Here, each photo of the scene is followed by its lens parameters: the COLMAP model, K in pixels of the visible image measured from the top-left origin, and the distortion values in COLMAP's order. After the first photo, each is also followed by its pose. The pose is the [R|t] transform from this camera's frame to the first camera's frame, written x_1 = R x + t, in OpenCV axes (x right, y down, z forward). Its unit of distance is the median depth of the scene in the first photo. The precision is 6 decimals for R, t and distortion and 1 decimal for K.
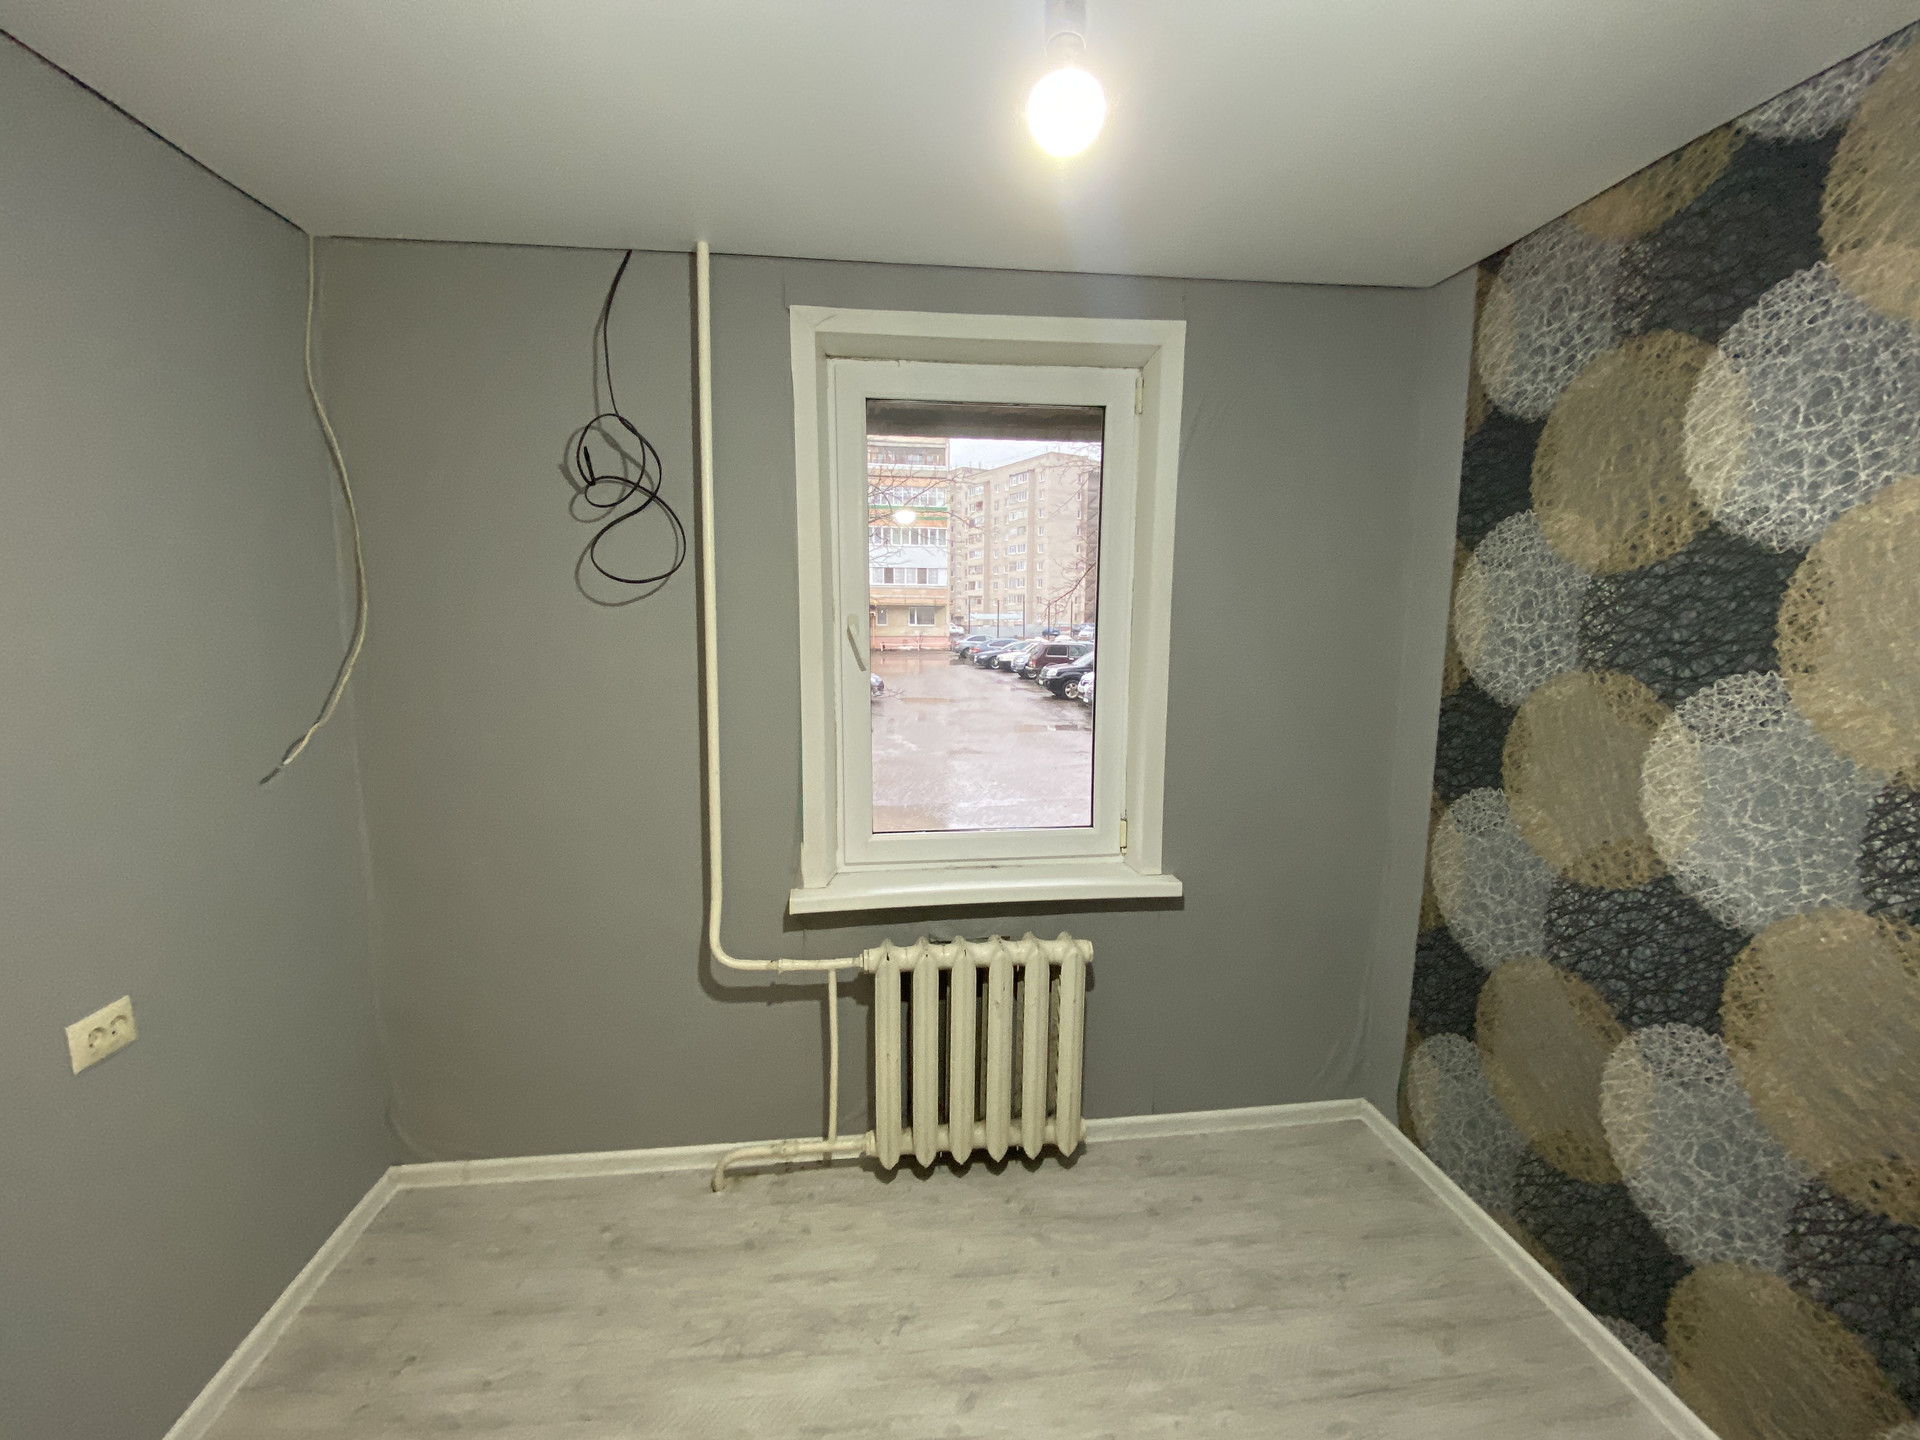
lens RADIAL K [[789.5, 0, 951.5], [0, 789.5, 722.8], [0, 0, 1]] dist [0.015846, -0.019079]
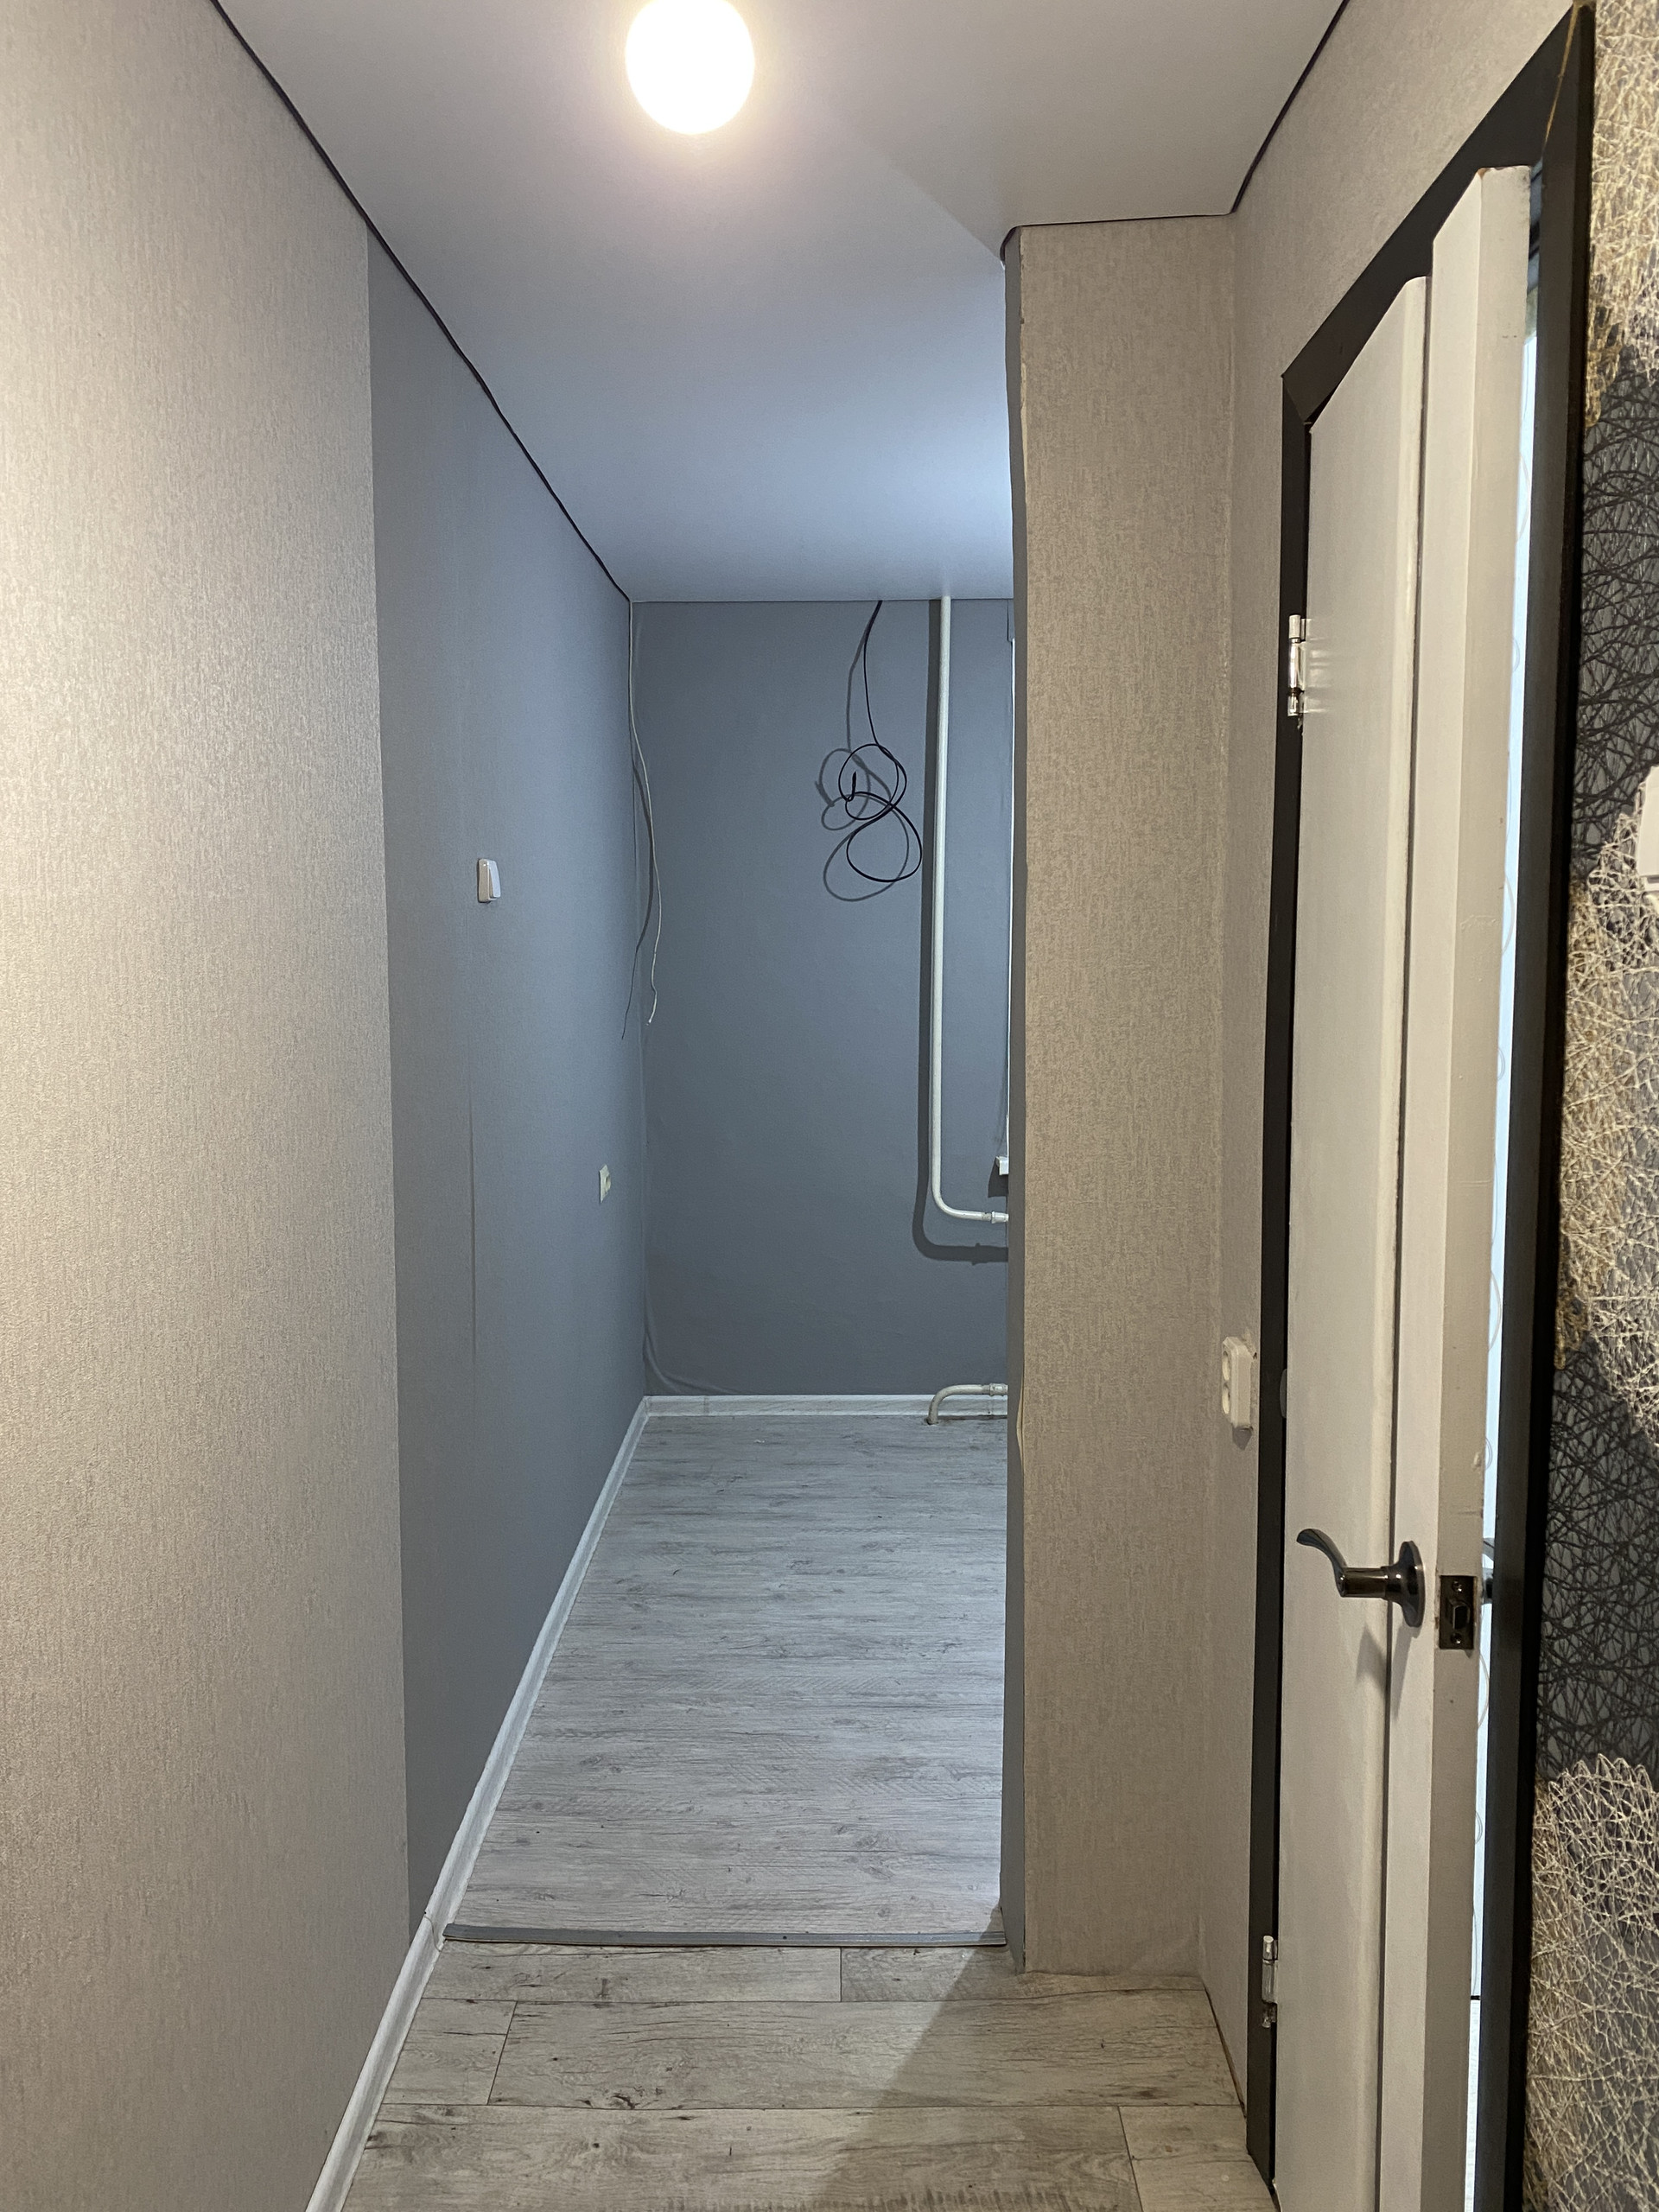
lens RADIAL K [[1702.5, 0, 829.5], [0, 1702.5, 1106.0], [0, 0, 1]] dist [0.065559, -0.000079]
pose [[0.992730, 0.003276, -0.120318, -0.169889], [-0.005615, 0.999802, -0.019107, 0.212161], [0.120231, 0.019644, 0.992552, -1.557119]]
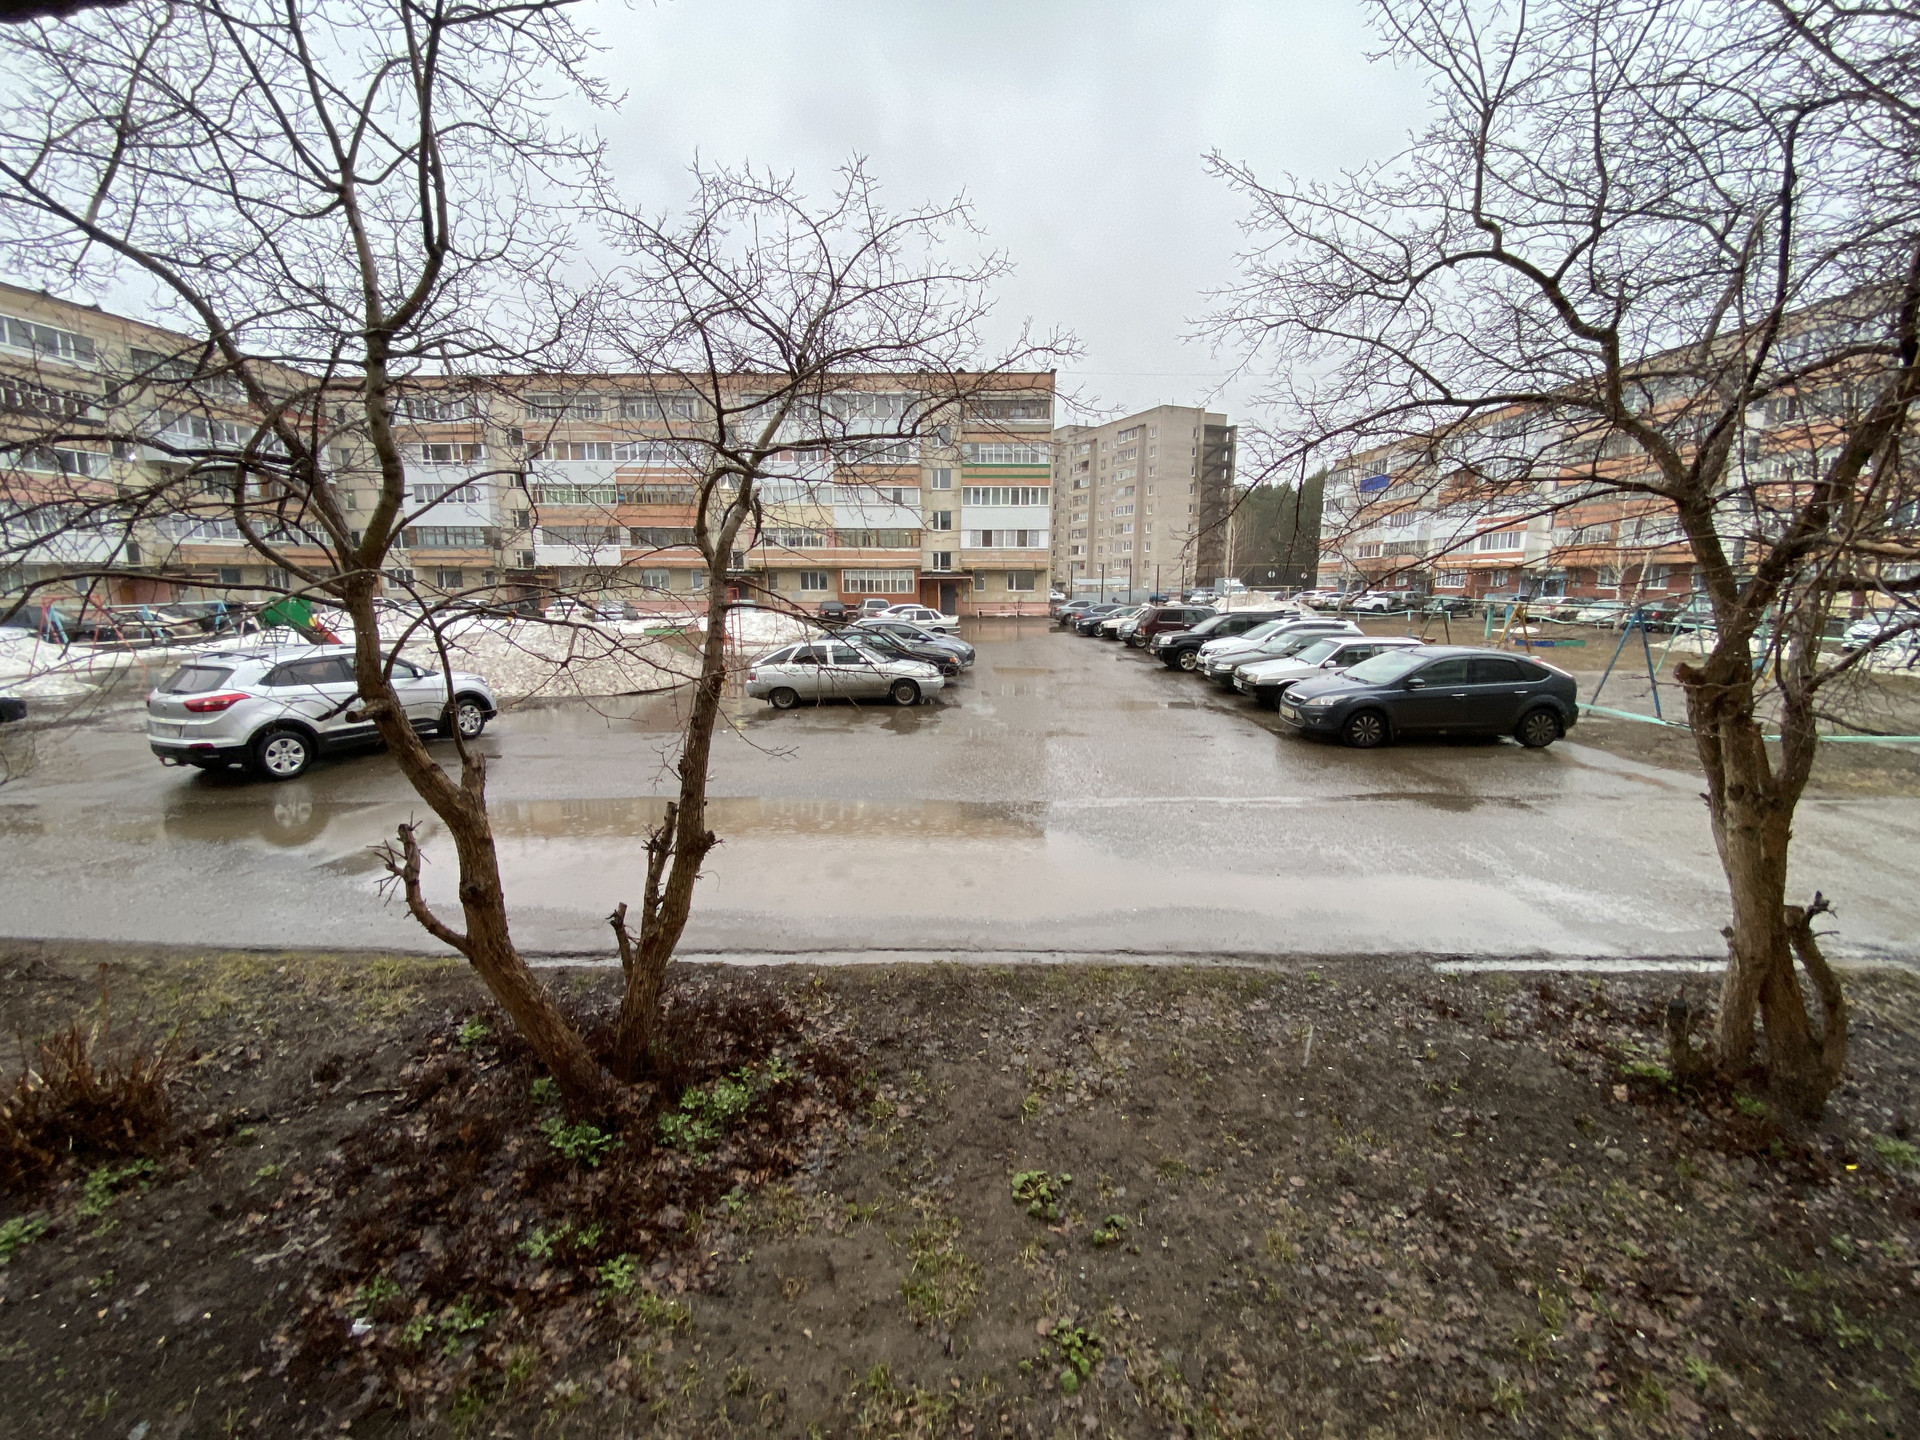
lens RADIAL K [[789.5, 0, 951.5], [0, 789.5, 722.8], [0, 0, 1]] dist [0.015846, -0.019079]
pose [[0.992029, 0.017321, -0.124814, 0.028540], [-0.012337, 0.999100, 0.040590, -0.061744], [0.125405, -0.038727, 0.991350, 1.171932]]
